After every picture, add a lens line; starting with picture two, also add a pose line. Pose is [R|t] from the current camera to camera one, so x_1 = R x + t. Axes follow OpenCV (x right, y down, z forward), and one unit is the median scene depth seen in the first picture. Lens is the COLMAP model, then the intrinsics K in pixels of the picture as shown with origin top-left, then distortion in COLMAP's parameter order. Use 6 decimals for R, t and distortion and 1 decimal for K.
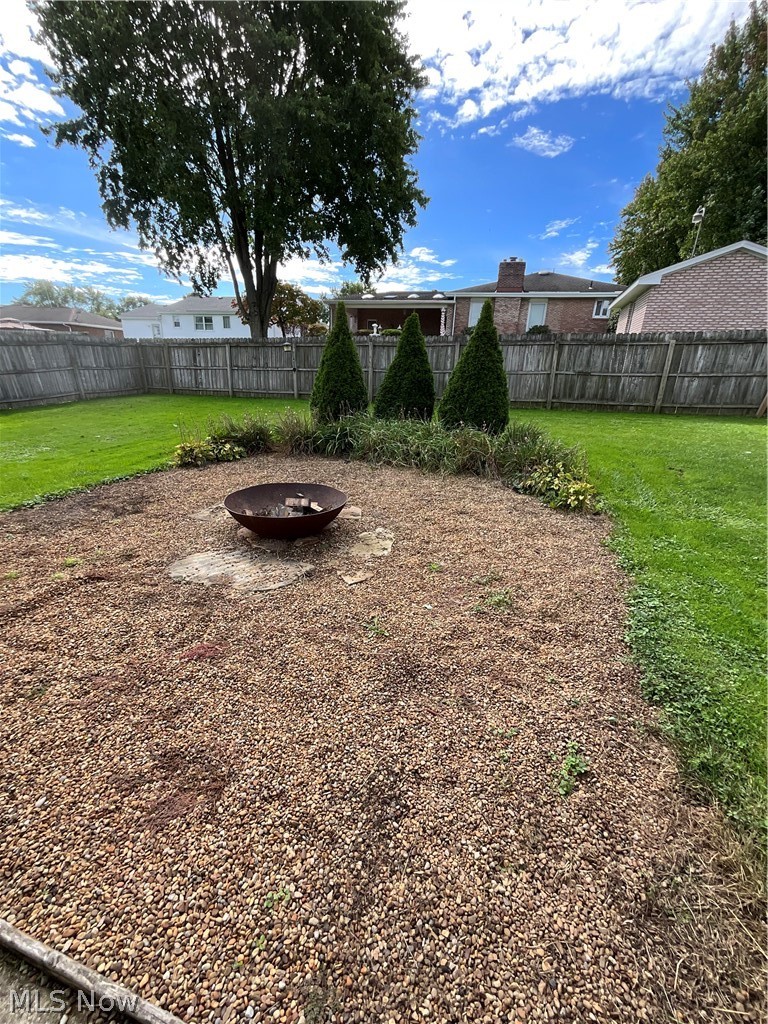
lens RADIAL K [[413.7, 0, 383.8], [0, 413.7, 517.7], [0, 0, 1]] dist [-0.000070, 0.001684]
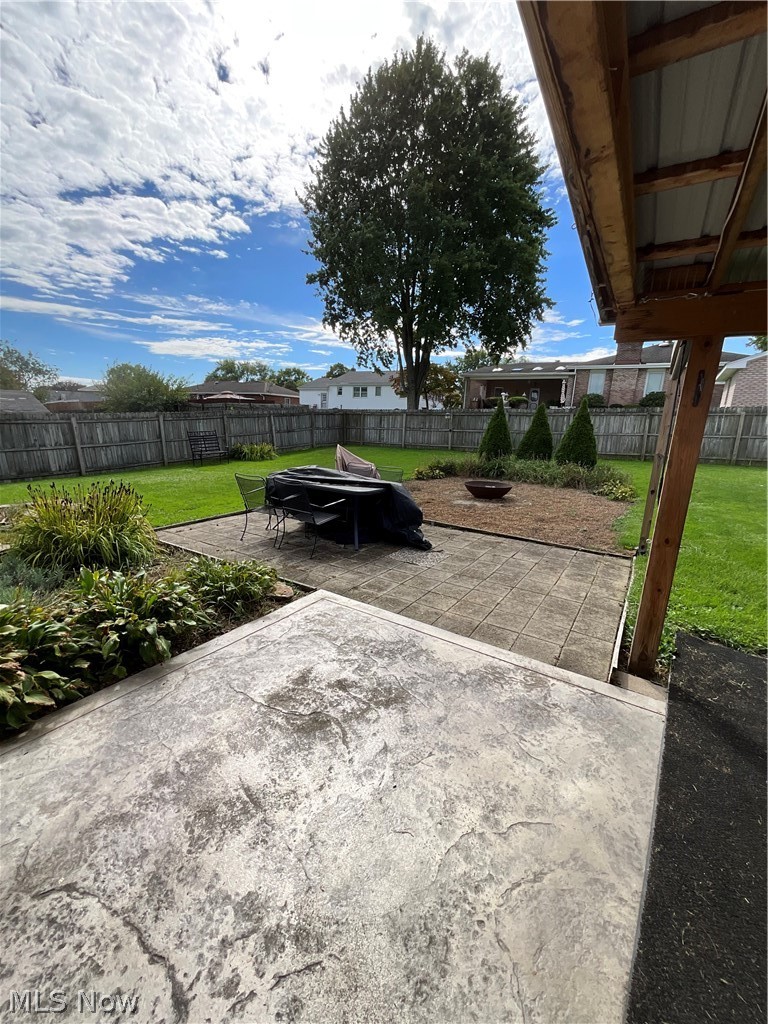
lens RADIAL K [[413.7, 0, 385.1], [0, 413.7, 516.5], [0, 0, 1]] dist [-0.000070, 0.001684]
pose [[0.964795, 0.060019, -0.256063, -0.052679], [-0.092368, 0.988918, -0.116227, 0.143249], [0.246250, 0.135787, 0.959647, -0.447206]]
